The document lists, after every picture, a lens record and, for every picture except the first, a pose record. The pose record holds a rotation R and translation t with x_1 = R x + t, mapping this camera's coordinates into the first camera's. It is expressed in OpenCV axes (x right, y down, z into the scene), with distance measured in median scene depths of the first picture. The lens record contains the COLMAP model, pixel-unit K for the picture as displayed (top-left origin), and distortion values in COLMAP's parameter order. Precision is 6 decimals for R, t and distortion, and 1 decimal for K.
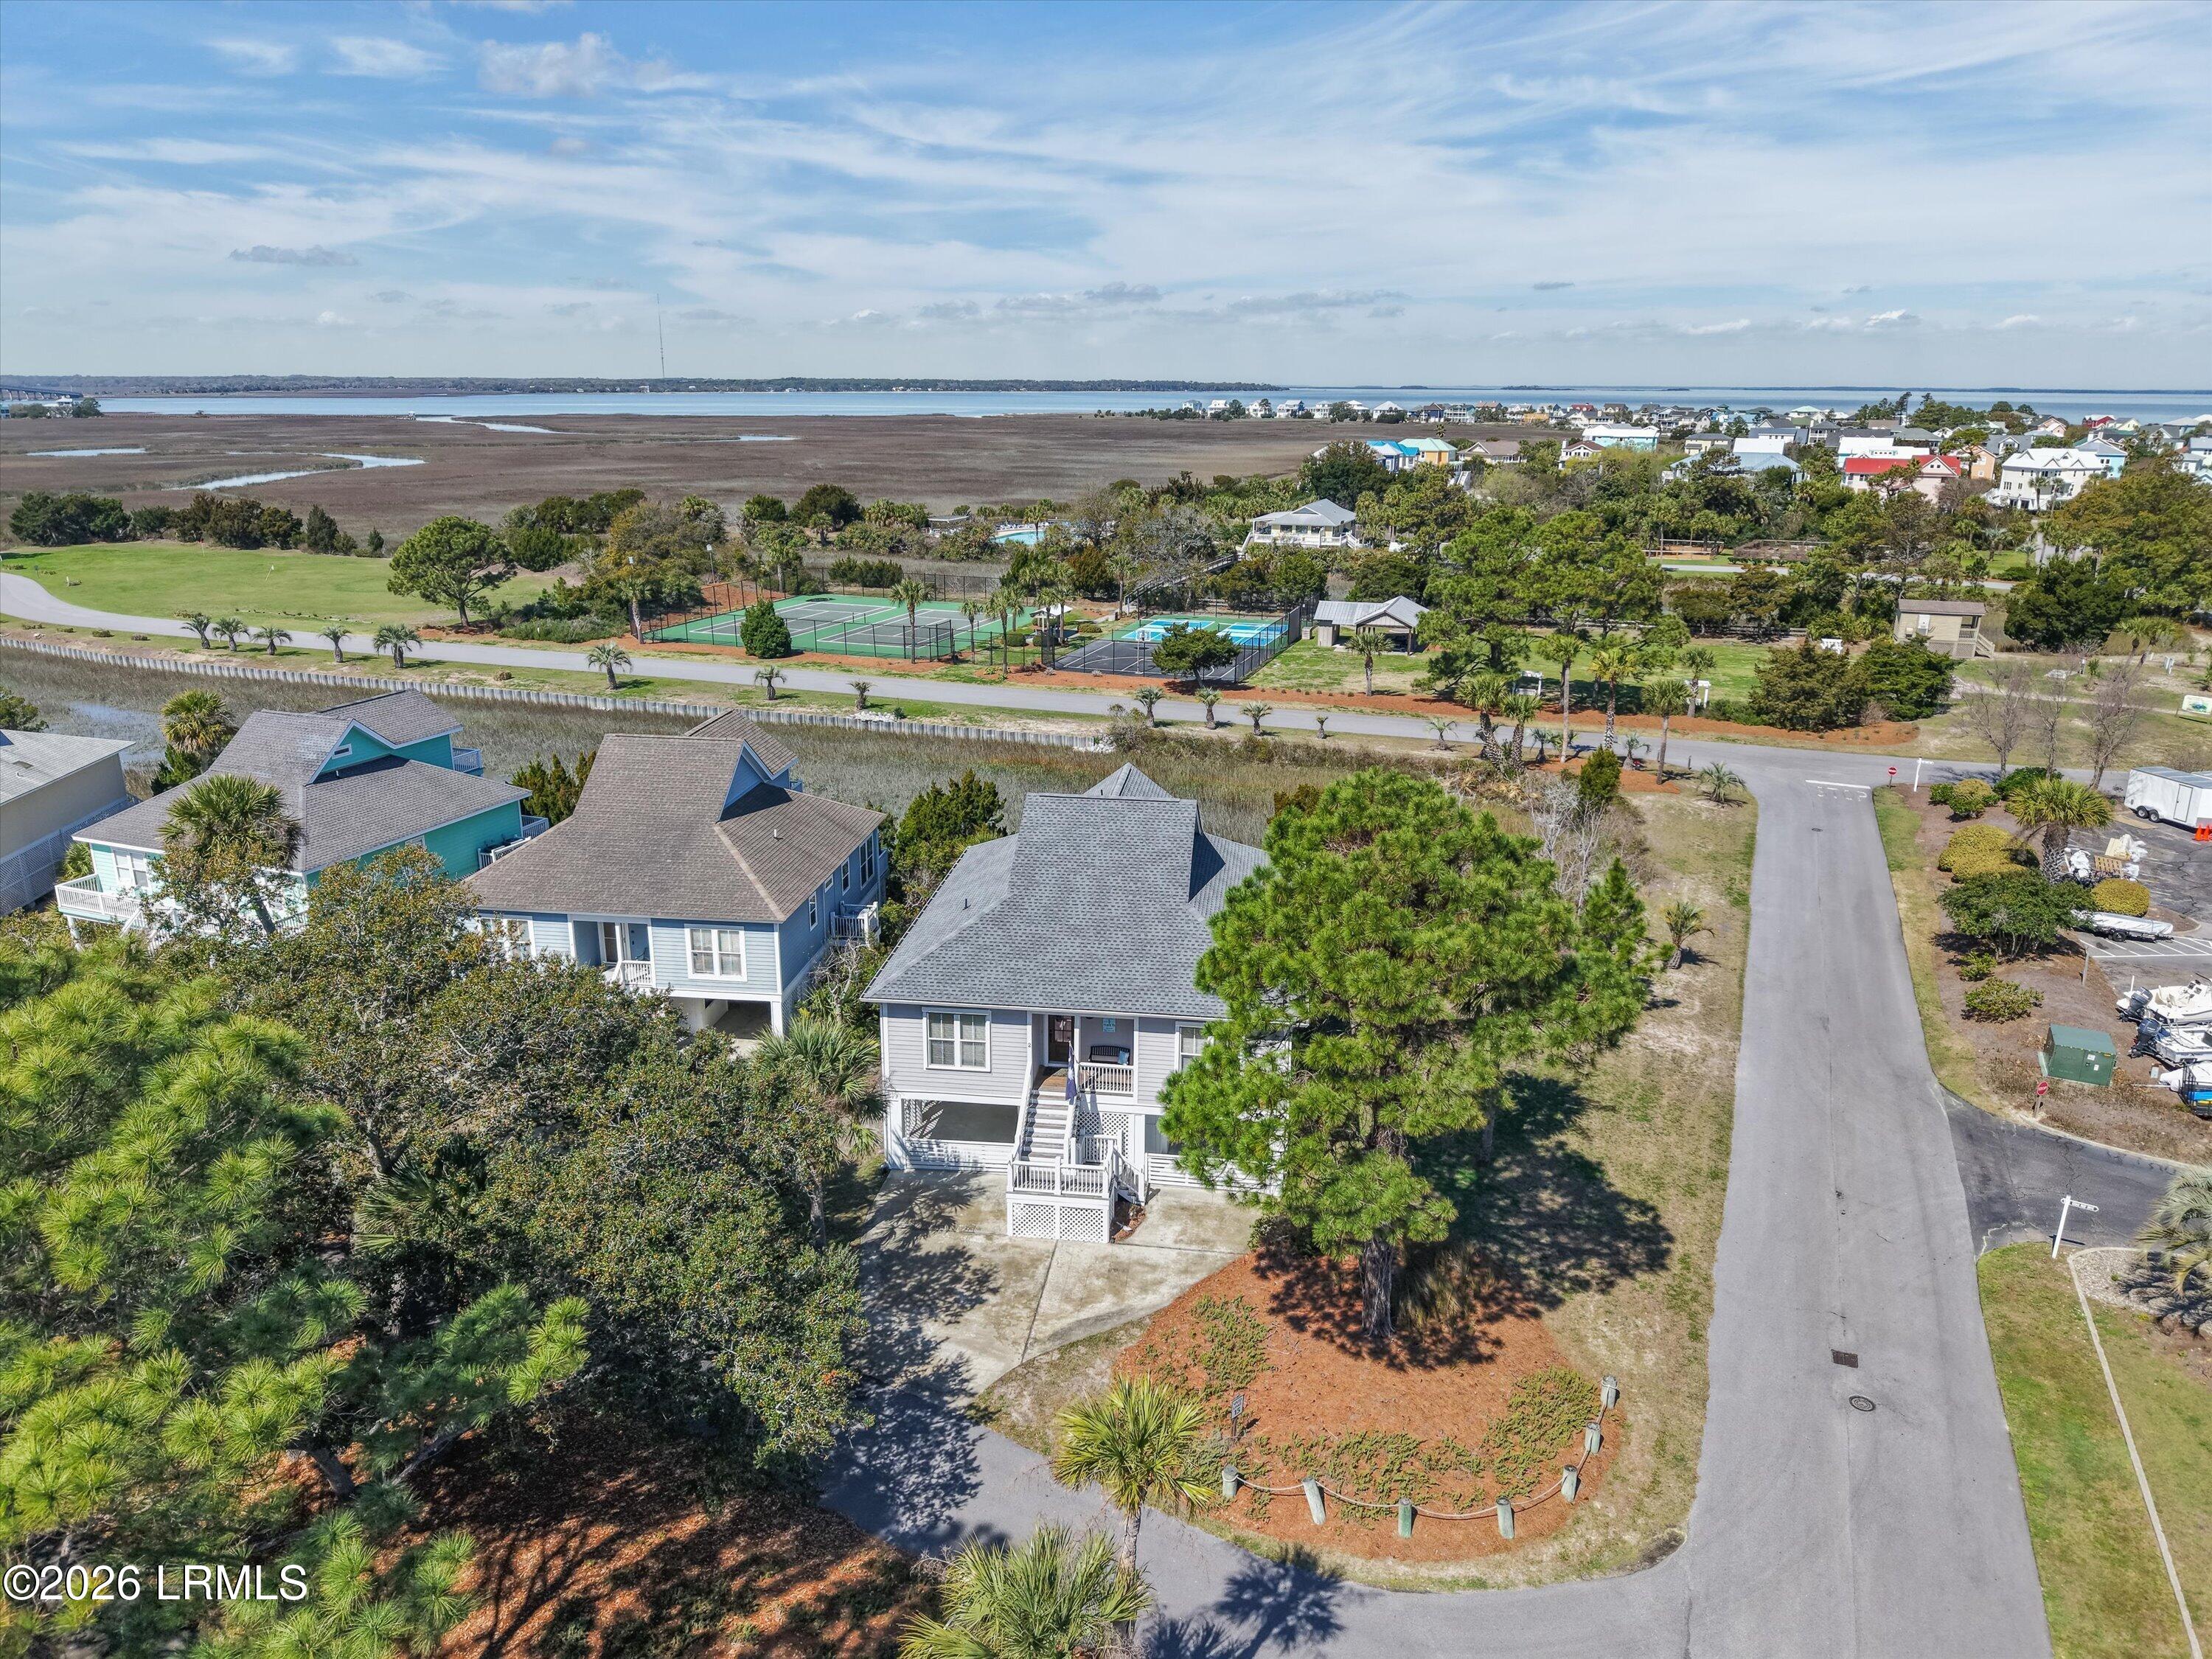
lens RADIAL K [[1500.2, 0, 1116.5], [0, 1500.2, 835.7], [0, 0, 1]] dist [0.022743, -0.040307]
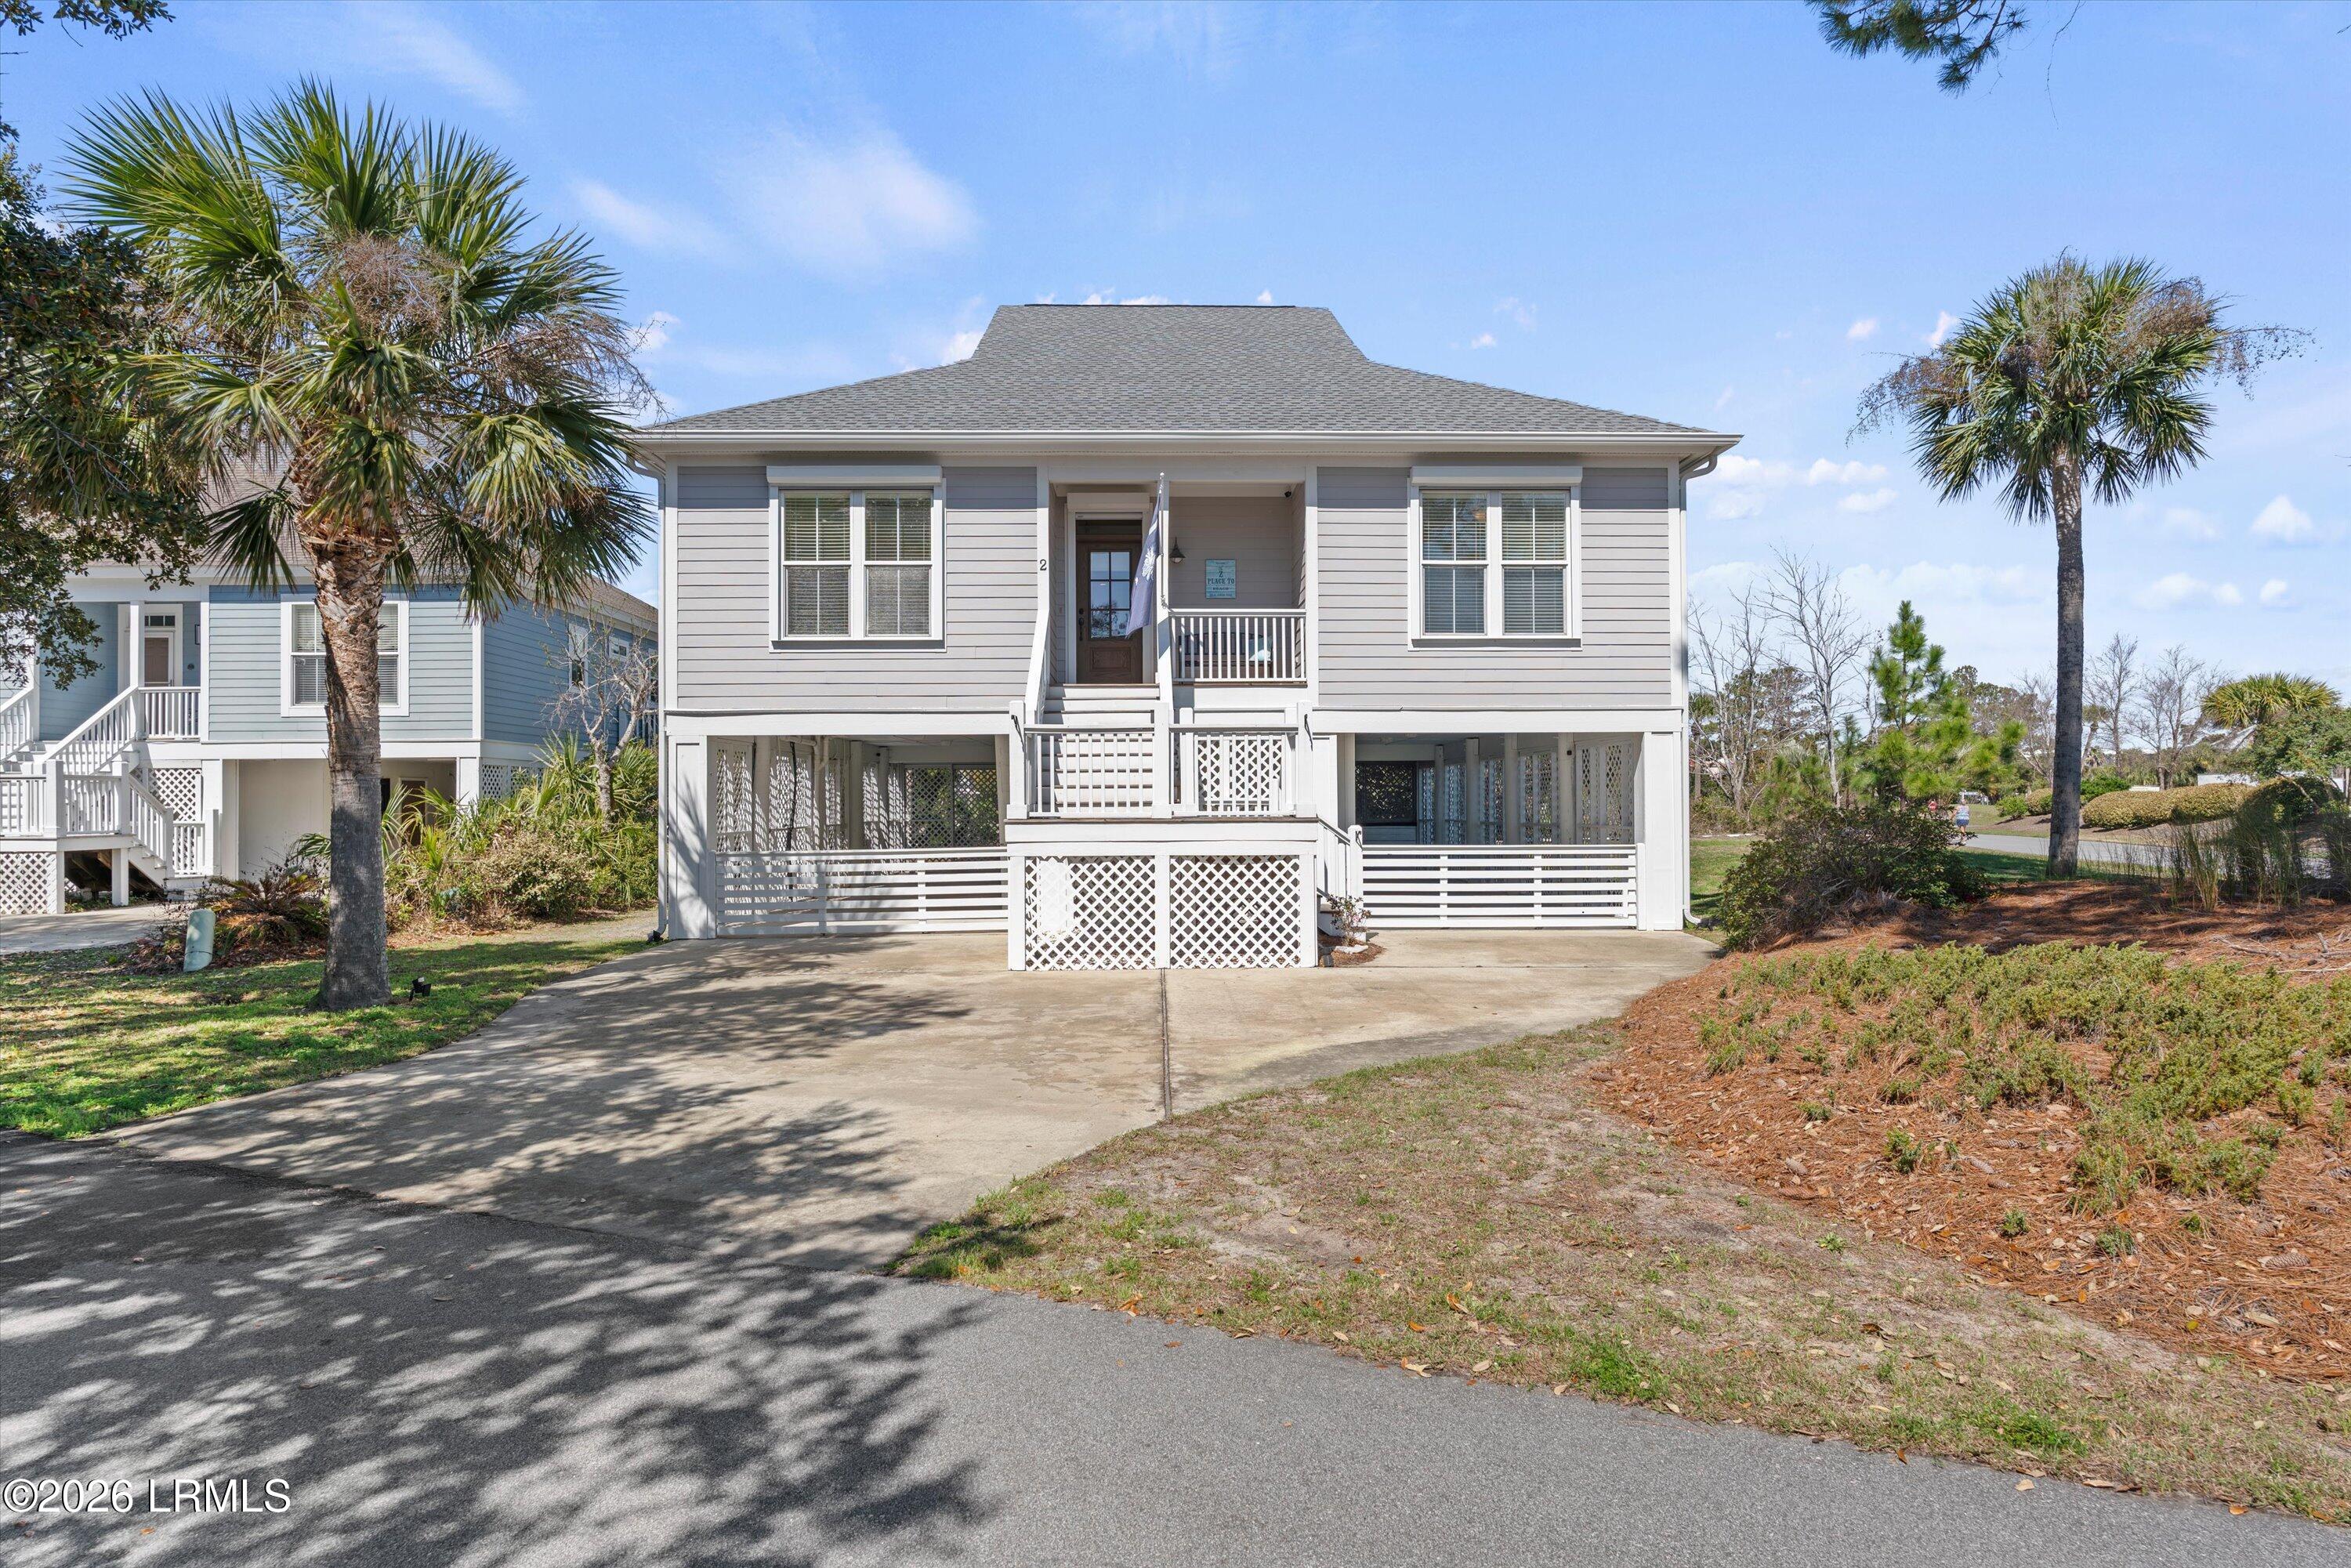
lens RADIAL K [[1300.7, 0, 1185.5], [0, 1300.7, 804.6], [0, 0, 1]] dist [-0.022070, 0.003358]
pose [[0.988531, -0.016323, 0.150135, -0.038786], [0.058462, 0.957990, -0.280779, 0.159879], [-0.139244, 0.286336, 0.947957, 0.363568]]
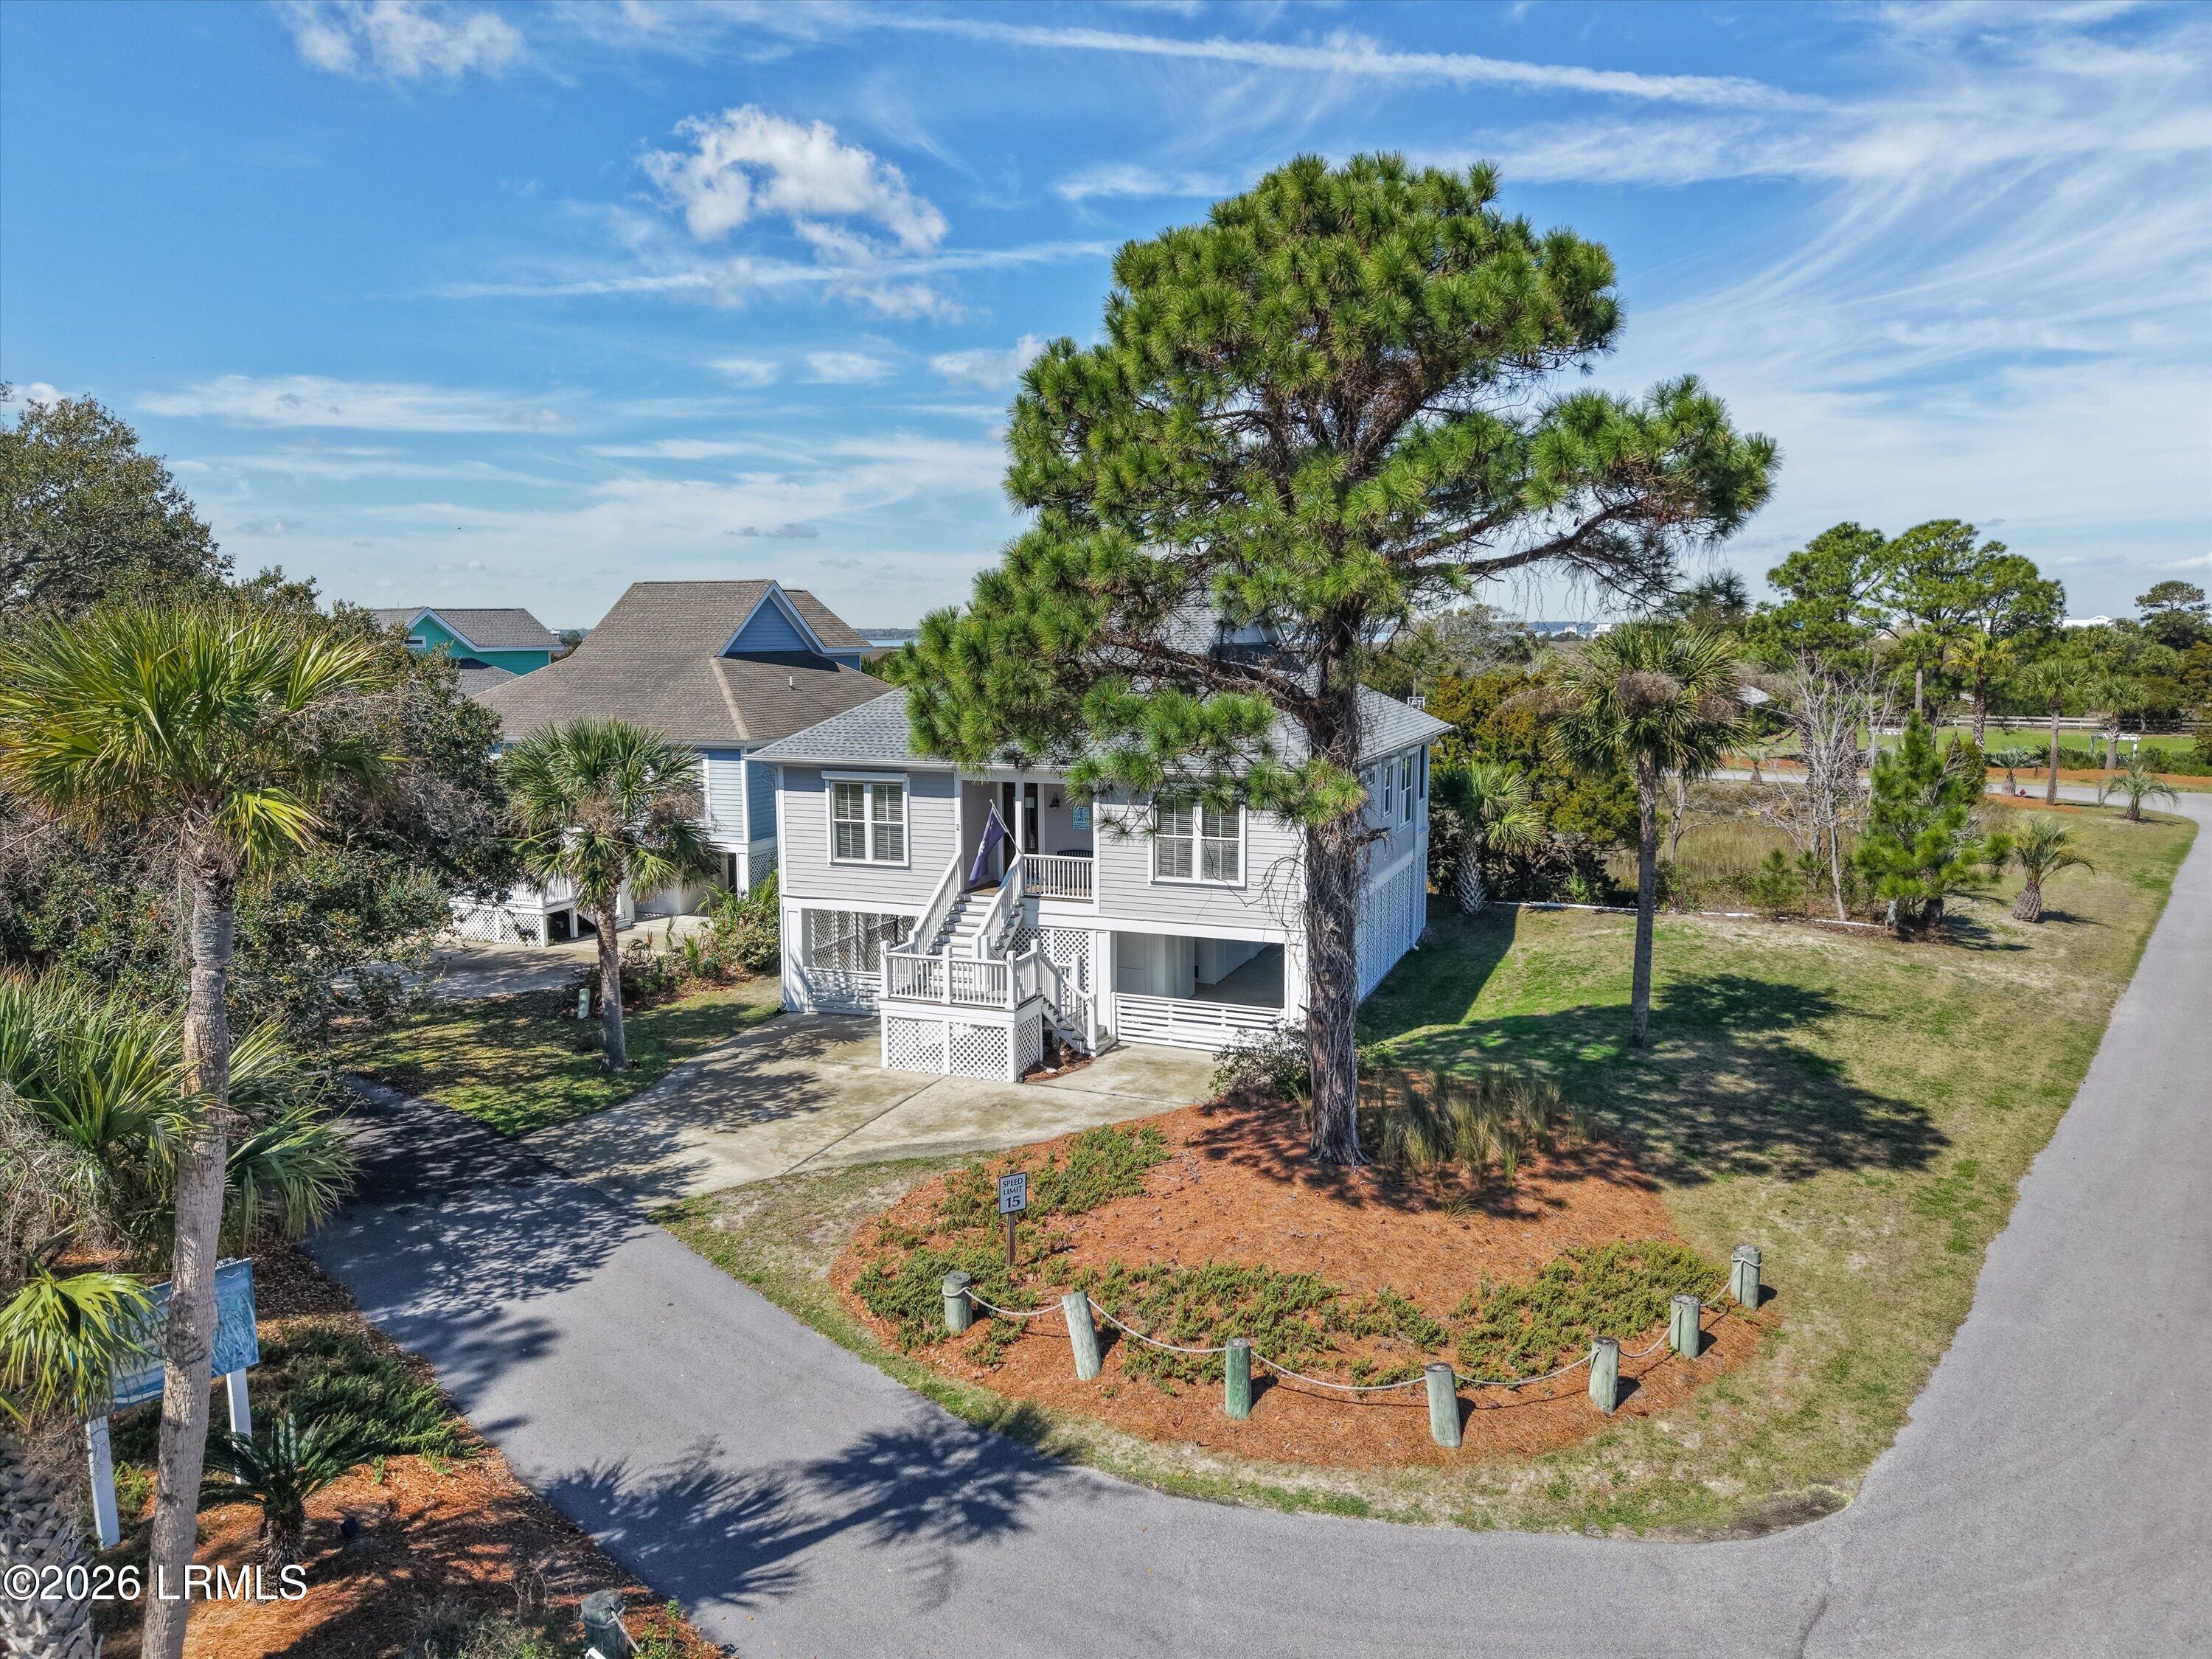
lens RADIAL K [[1500.2, 0, 1095.8], [0, 1500.2, 813.1], [0, 0, 1]] dist [0.022743, -0.040307]
pose [[0.966009, 0.014532, -0.258098, 0.102179], [-0.058524, 0.984790, -0.163593, 0.131259], [0.251795, 0.173137, 0.952167, 0.175365]]
